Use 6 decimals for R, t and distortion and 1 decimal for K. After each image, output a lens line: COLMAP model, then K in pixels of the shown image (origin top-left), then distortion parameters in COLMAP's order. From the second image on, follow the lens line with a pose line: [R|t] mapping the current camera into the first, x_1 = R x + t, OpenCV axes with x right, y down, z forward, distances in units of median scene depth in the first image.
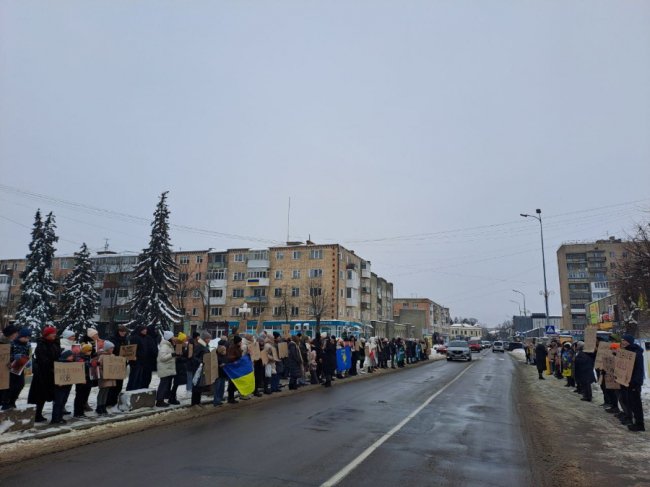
lens RADIAL K [[483.6, 0, 328.8], [0, 483.6, 239.9], [0, 0, 1]] dist [0.081738, -0.077276]
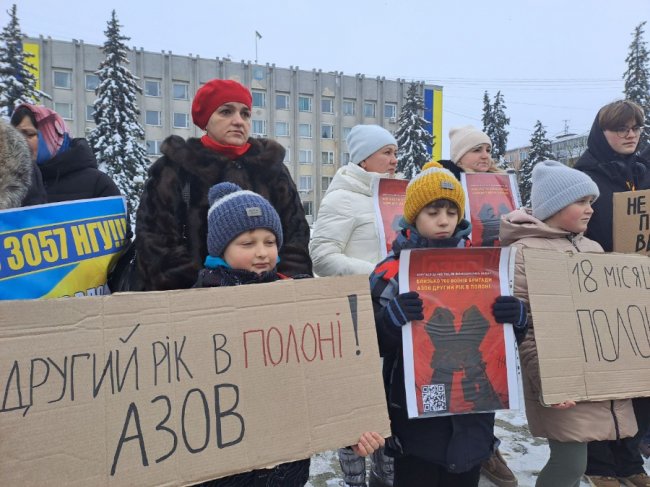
lens RADIAL K [[483.6, 0, 328.8], [0, 483.6, 239.9], [0, 0, 1]] dist [0.081738, -0.077276]
pose [[0.632906, 0.000025, -0.774228, -0.071144], [0.163038, 0.977572, 0.133310, 0.037506], [0.756867, -0.210601, 0.618707, 0.160254]]
